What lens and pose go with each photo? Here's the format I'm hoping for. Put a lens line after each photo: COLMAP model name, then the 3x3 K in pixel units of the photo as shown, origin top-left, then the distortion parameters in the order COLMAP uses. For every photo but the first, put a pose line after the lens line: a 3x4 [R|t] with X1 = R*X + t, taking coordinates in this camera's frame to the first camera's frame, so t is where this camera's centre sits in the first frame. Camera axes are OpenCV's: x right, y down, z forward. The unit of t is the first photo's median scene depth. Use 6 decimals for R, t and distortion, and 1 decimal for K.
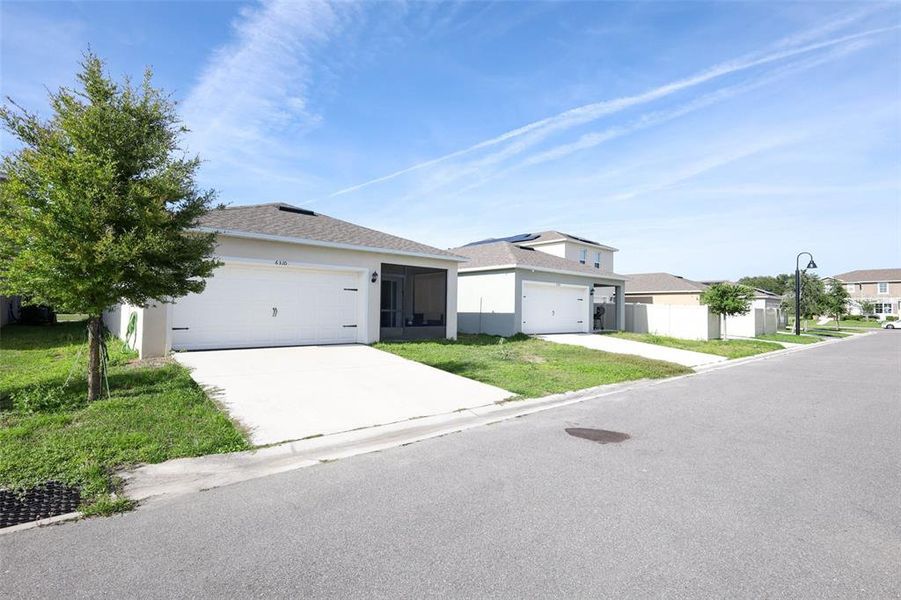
lens RADIAL K [[459.7, 0, 450.5], [0, 459.7, 300.0], [0, 0, 1]] dist [0.004559, 0.000290]
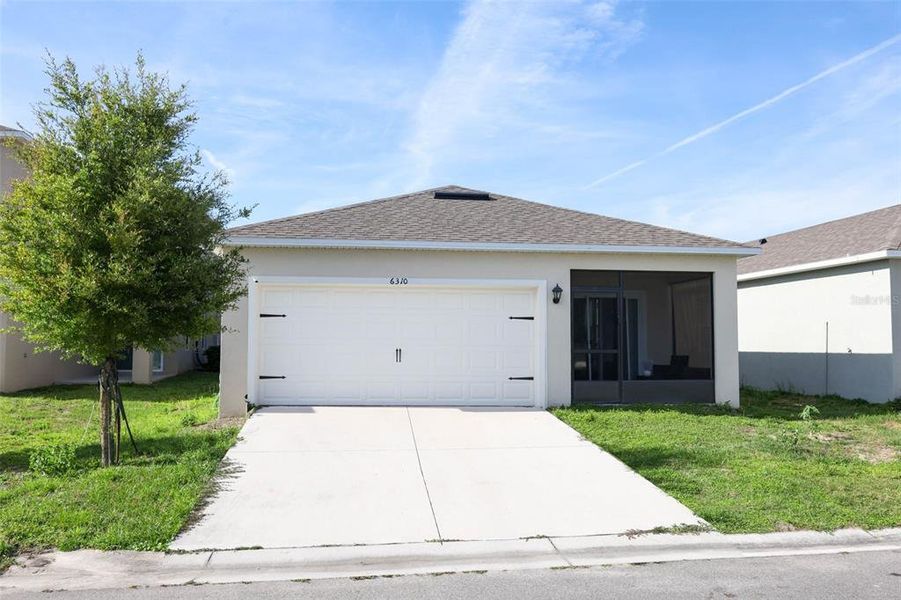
lens RADIAL K [[788.1, 0, 450.5], [0, 788.1, 300.0], [0, 0, 1]] dist [0.009454, 0.005611]
pose [[0.830505, -0.042485, -0.555389, 0.244750], [0.022174, 0.998818, -0.043247, -0.002121], [0.556570, 0.023602, 0.830466, 0.078303]]
